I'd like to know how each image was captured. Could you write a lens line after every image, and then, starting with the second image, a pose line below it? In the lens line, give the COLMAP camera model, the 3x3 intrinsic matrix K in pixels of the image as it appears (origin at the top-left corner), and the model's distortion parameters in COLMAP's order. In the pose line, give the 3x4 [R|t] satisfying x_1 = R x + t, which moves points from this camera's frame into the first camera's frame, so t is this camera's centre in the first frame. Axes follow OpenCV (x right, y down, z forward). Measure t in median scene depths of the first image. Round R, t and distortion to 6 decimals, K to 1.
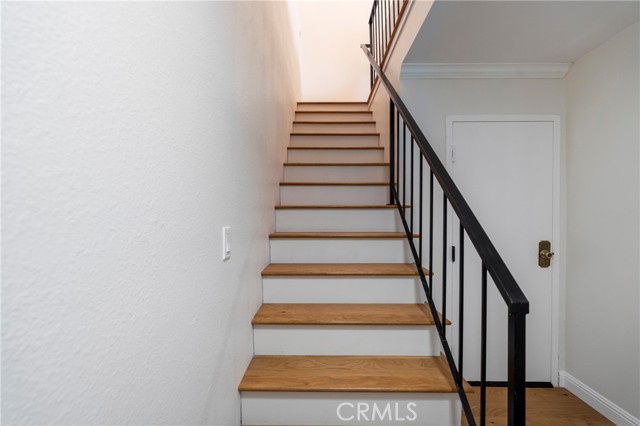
lens RADIAL K [[293.4, 0, 318.5], [0, 293.4, 216.5], [0, 0, 1]] dist [-0.004564, 0.003384]
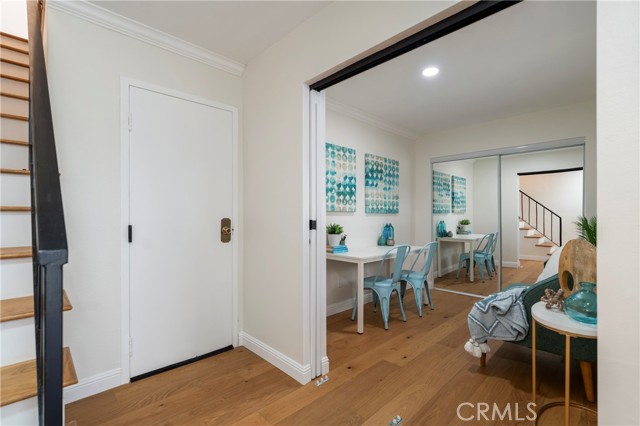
lens RADIAL K [[293.4, 0, 318.9], [0, 293.4, 214.5], [0, 0, 1]] dist [-0.004564, 0.003384]
pose [[0.711216, 0.003148, 0.702967, 0.242159], [0.000313, 0.999988, -0.004794, 0.074365], [-0.702974, 0.003630, 0.711206, -0.034380]]
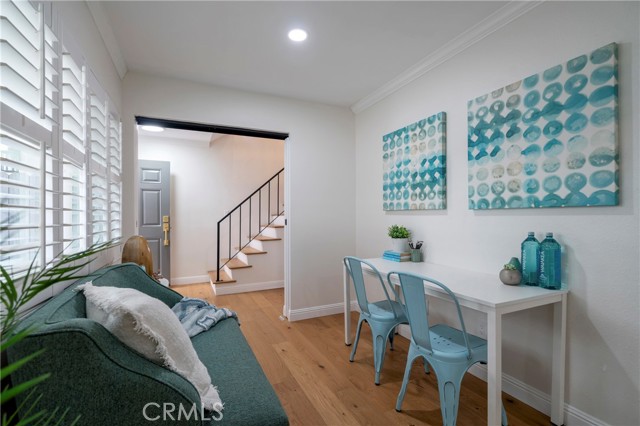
lens RADIAL K [[293.4, 0, 321.8], [0, 293.4, 215.0], [0, 0, 1]] dist [-0.004564, 0.003384]
pose [[0.432549, -0.008420, -0.901571, 2.291921], [-0.000367, 0.999955, -0.009515, 0.082471], [0.901610, 0.004447, 0.432527, 0.151371]]
